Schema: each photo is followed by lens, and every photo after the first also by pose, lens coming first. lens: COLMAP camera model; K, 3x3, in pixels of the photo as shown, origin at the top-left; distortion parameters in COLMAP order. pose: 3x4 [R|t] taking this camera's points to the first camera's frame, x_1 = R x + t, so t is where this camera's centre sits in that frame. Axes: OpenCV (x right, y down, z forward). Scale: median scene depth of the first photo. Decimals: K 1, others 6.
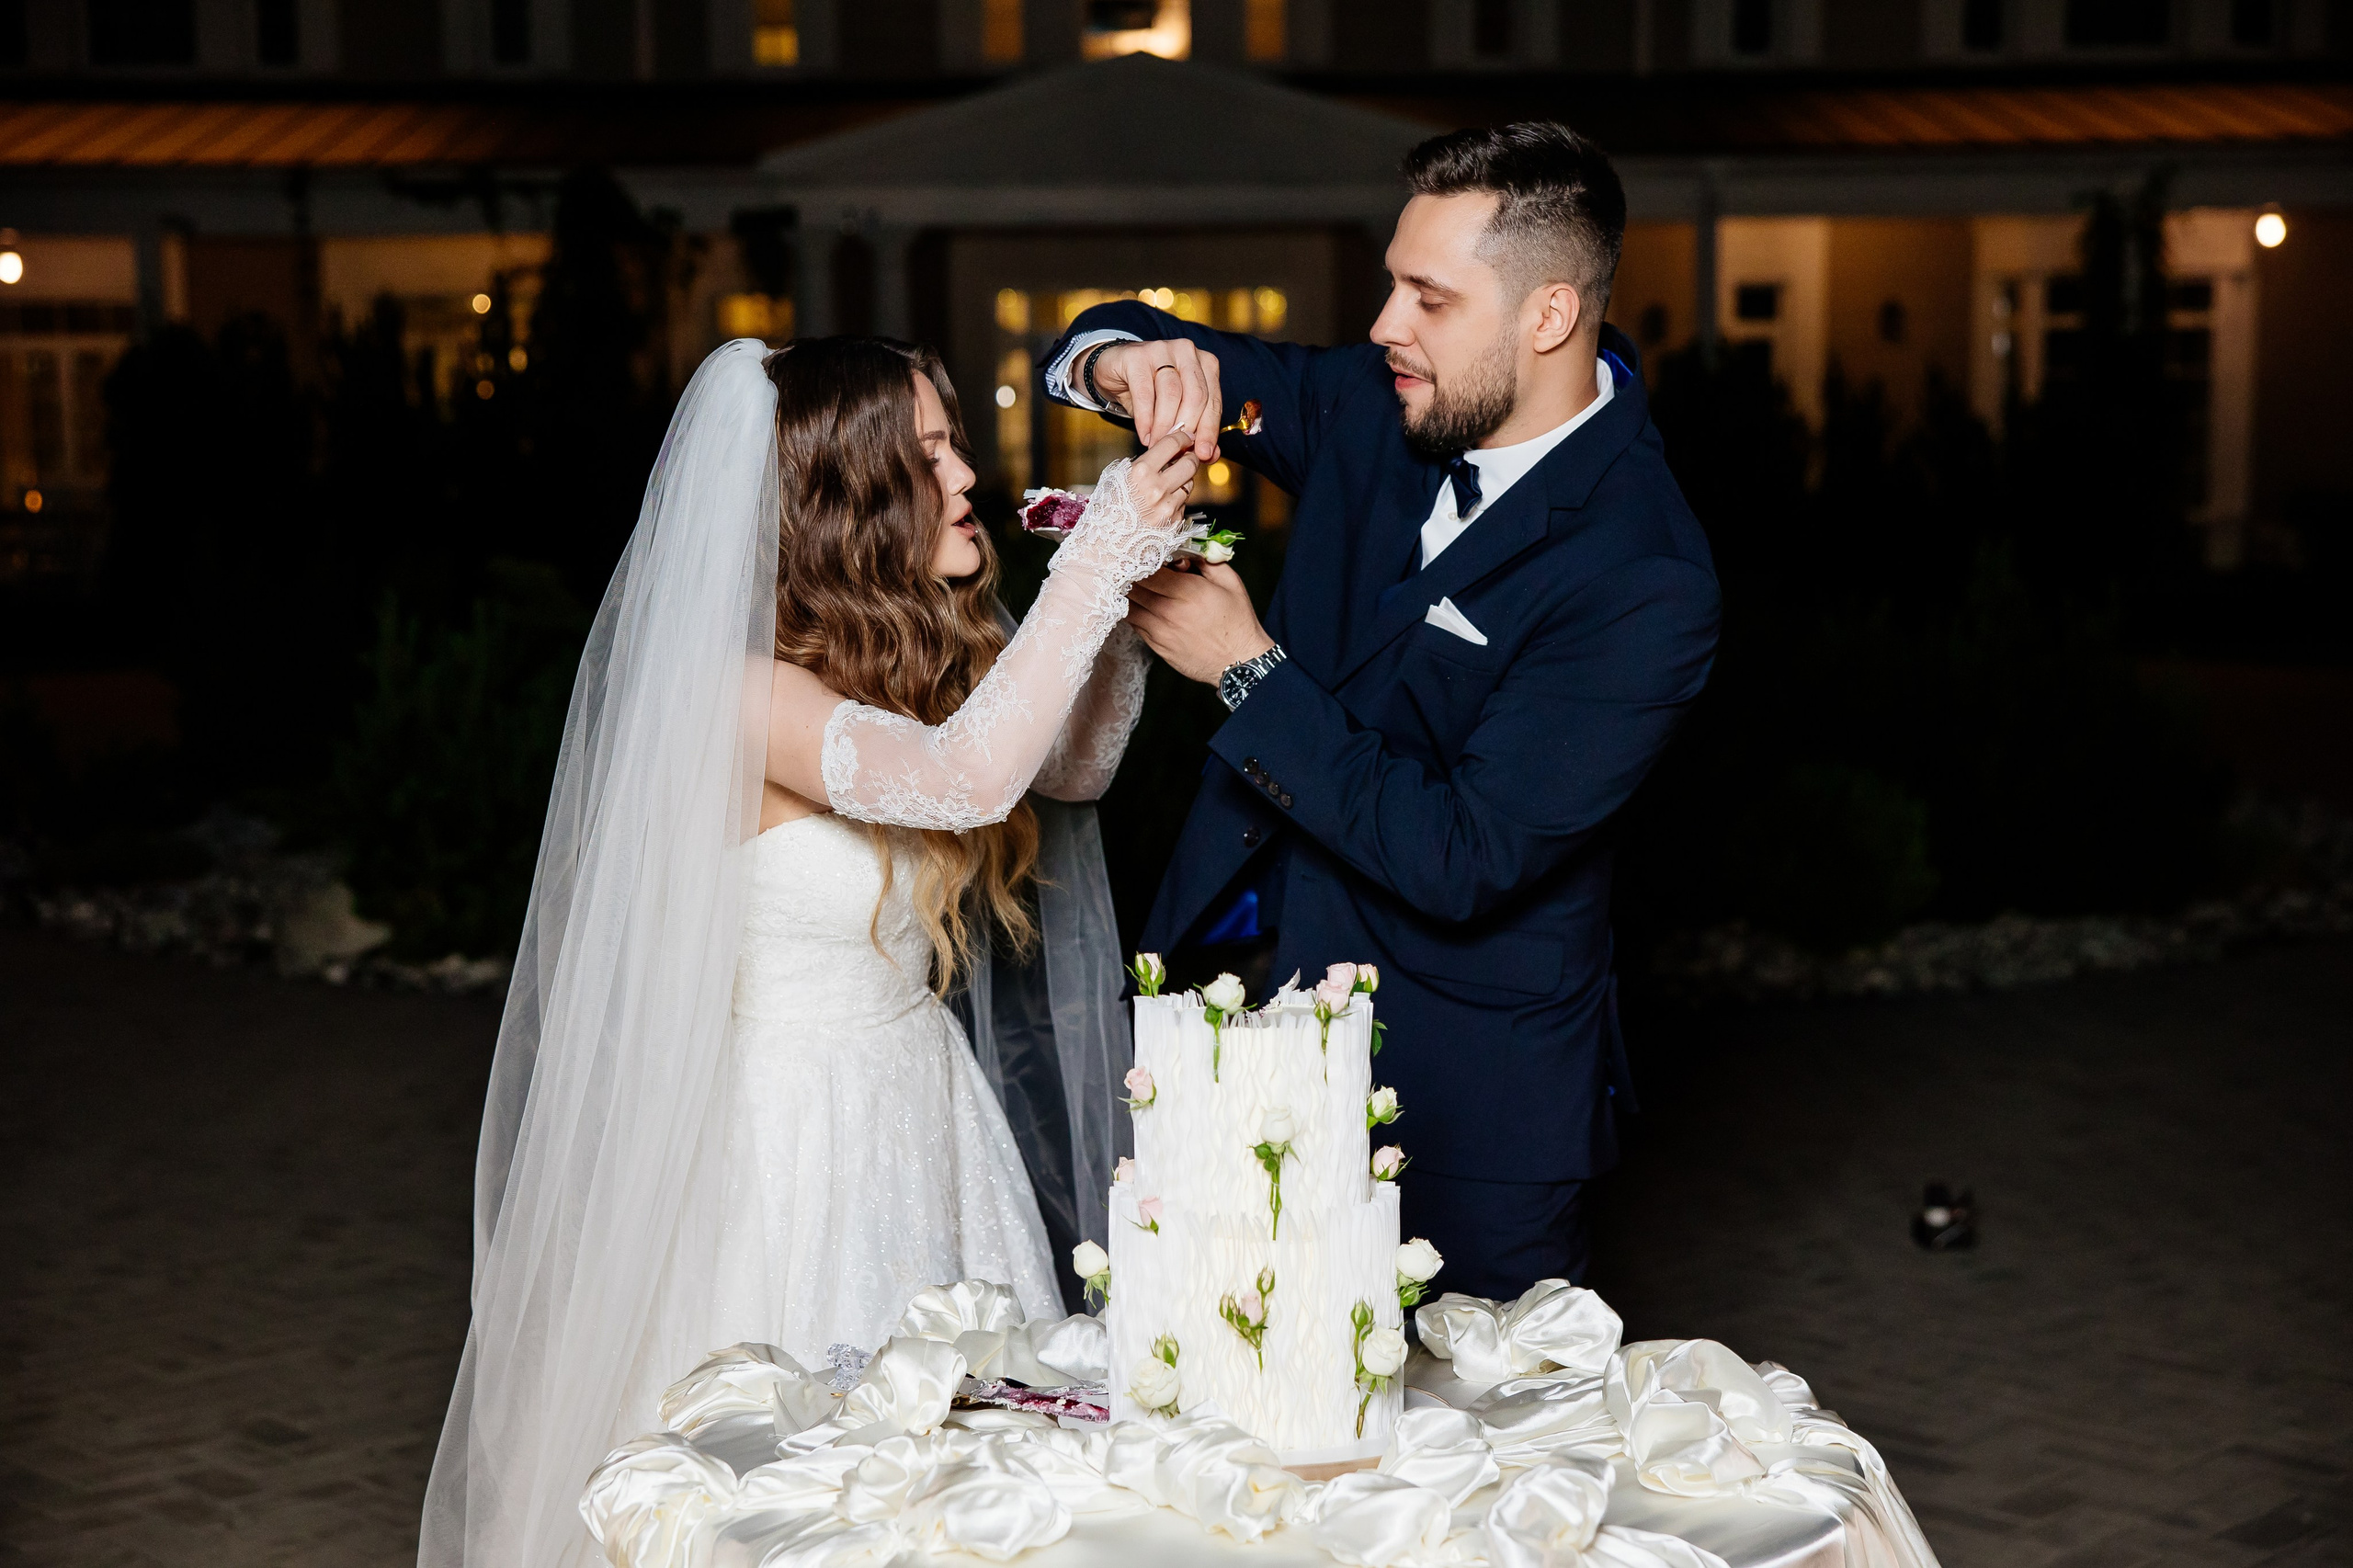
lens RADIAL K [[3468.4, 0, 1227.8], [0, 3468.4, 812.4], [0, 0, 1]] dist [0.141075, 0.000000]
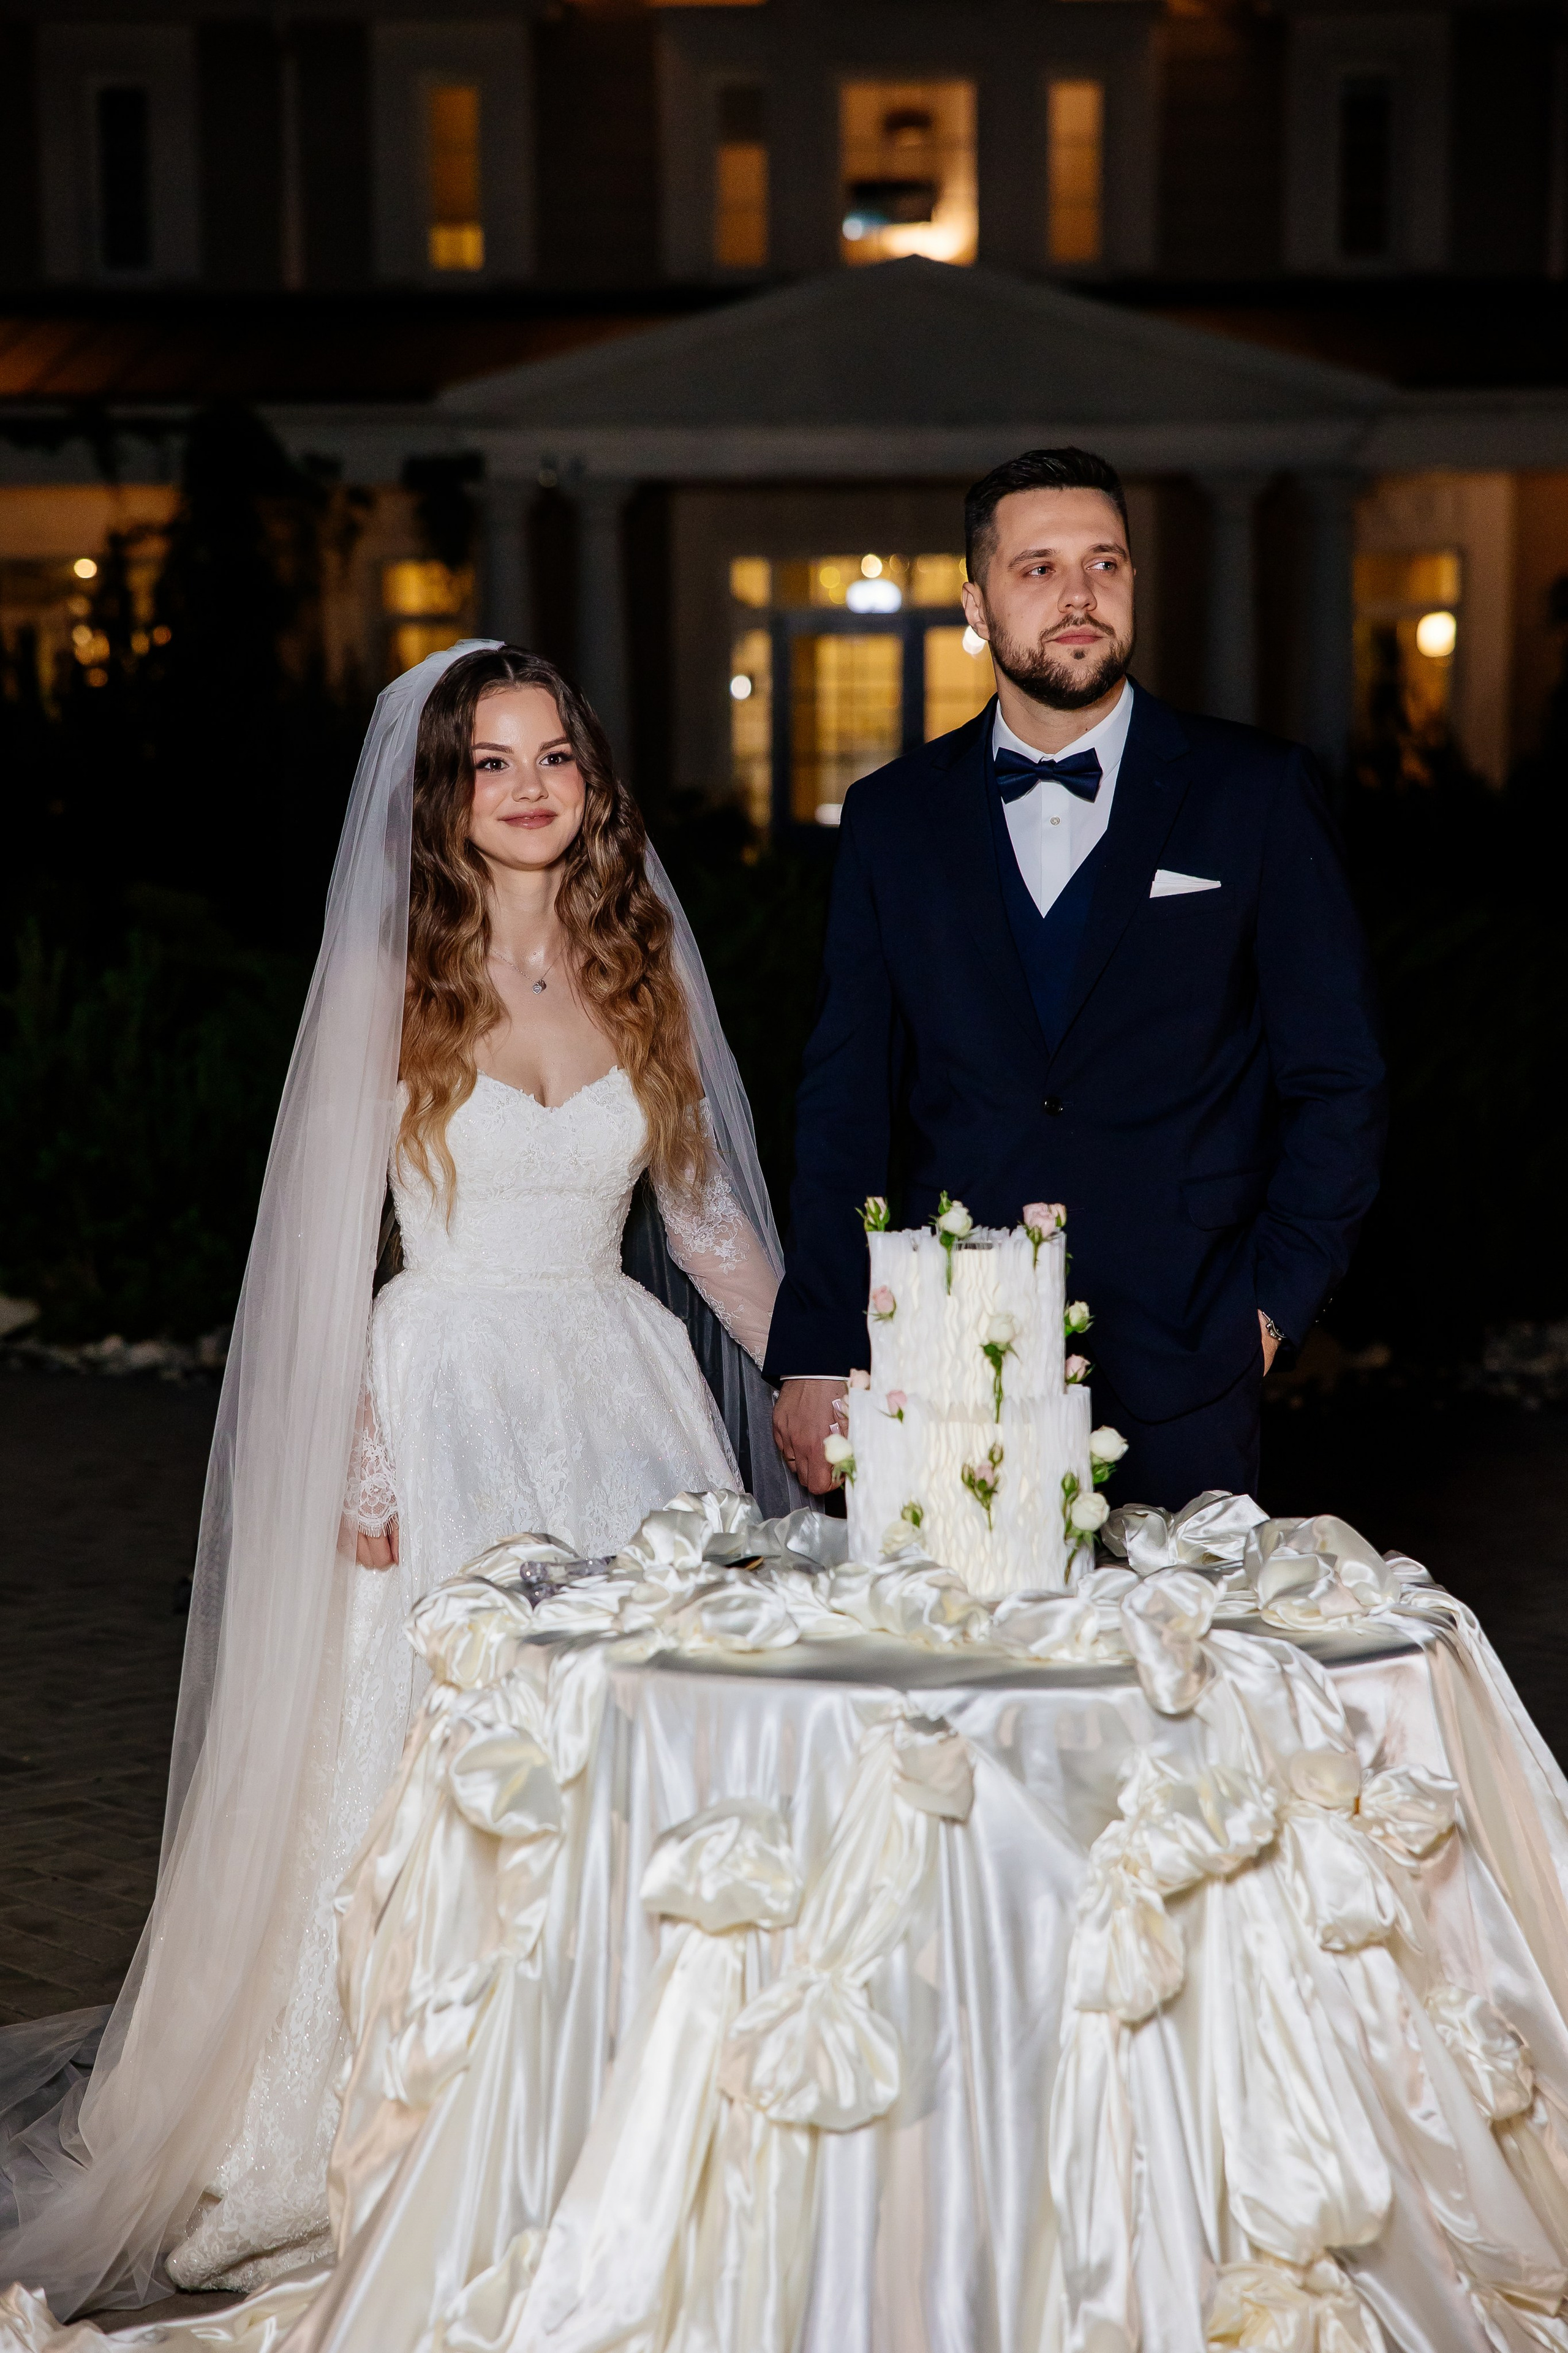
lens RADIAL K [[4475.1, 0, 796.5], [0, 4475.1, 1209.6], [0, 0, 1]] dist [0.211891, 0.000000]
pose [[0.998710, 0.009018, -0.049967, 0.027593], [-0.009173, 0.999954, -0.002882, 0.047307], [0.049938, 0.003337, 0.998747, -0.512824]]
